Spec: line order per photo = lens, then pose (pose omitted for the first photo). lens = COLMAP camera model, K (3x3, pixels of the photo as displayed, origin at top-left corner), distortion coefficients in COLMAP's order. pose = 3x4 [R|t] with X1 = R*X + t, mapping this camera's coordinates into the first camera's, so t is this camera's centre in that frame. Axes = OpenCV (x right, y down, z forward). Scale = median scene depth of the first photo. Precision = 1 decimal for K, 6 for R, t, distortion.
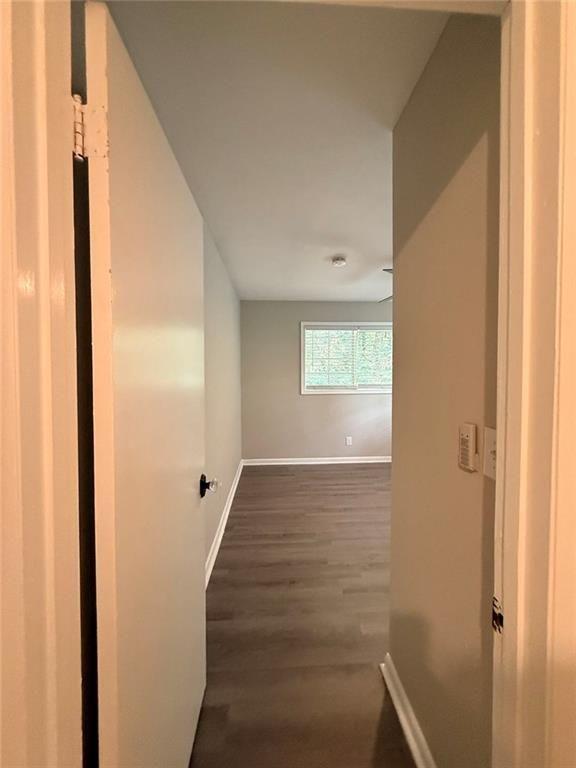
lens RADIAL K [[306.4, 0, 289.2], [0, 306.4, 381.2], [0, 0, 1]] dist [0.003189, -0.000390]
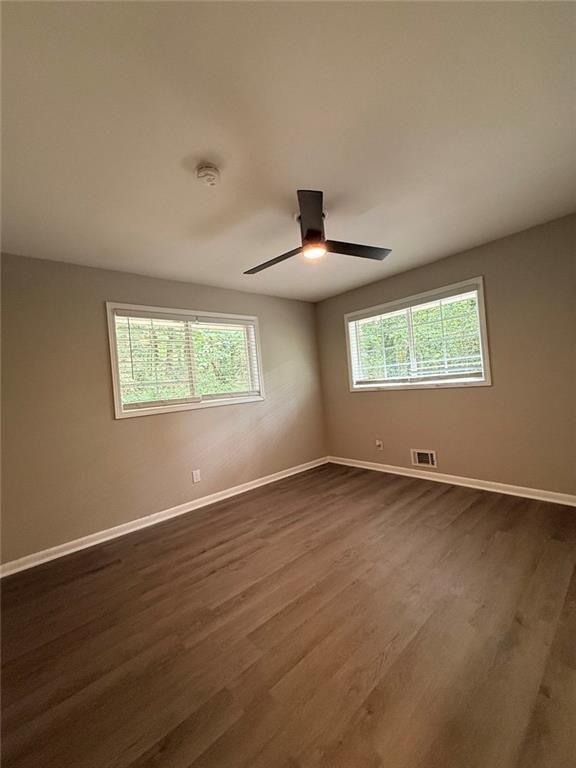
lens RADIAL K [[306.4, 0, 284.0], [0, 306.4, 382.3], [0, 0, 1]] dist [0.003189, -0.000390]
pose [[0.790826, -0.056101, 0.609464, -0.076680], [0.099820, 0.994280, -0.038002, 0.032376], [-0.603846, 0.090890, 0.791902, 0.359409]]
